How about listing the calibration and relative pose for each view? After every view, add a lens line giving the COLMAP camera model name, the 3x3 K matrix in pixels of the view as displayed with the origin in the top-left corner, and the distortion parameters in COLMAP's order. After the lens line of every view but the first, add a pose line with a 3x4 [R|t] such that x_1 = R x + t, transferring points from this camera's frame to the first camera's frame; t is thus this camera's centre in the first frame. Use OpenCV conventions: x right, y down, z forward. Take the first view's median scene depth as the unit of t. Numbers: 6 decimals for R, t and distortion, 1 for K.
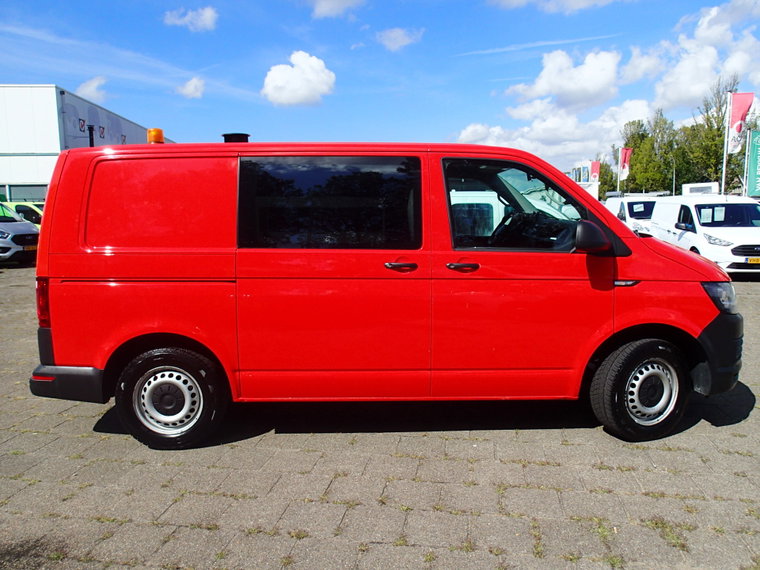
lens RADIAL K [[569.9, 0, 380.0], [0, 569.9, 285.0], [0, 0, 1]] dist [-0.001305, -0.004057]
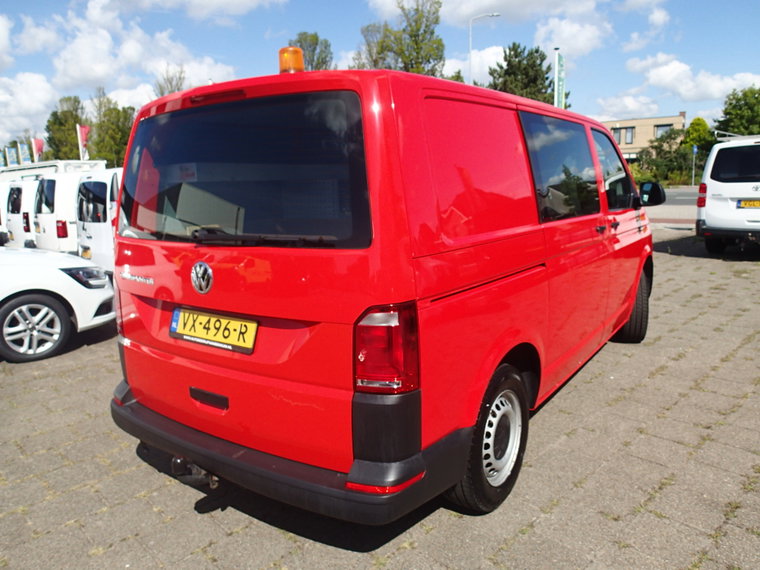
lens RADIAL K [[560.6, 0, 375.5], [0, 560.6, 279.8], [0, 0, 1]] dist [0.002535, -0.003417]
pose [[0.591374, -0.159567, 0.790452, -1.019954], [0.135772, 0.985936, 0.097451, -0.103243], [-0.794885, 0.049692, 0.604722, 0.662489]]
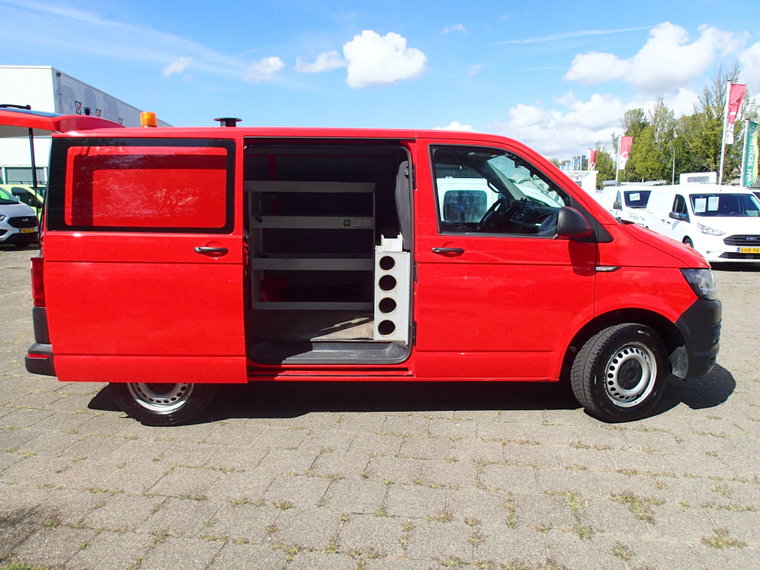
lens RADIAL K [[569.9, 0, 380.0], [0, 569.9, 285.0], [0, 0, 1]] dist [-0.001305, -0.004057]
pose [[0.999941, 0.010056, 0.004060, 0.018598], [-0.010147, 0.999684, 0.022984, 0.006387], [-0.003828, -0.023024, 0.999728, -0.024658]]
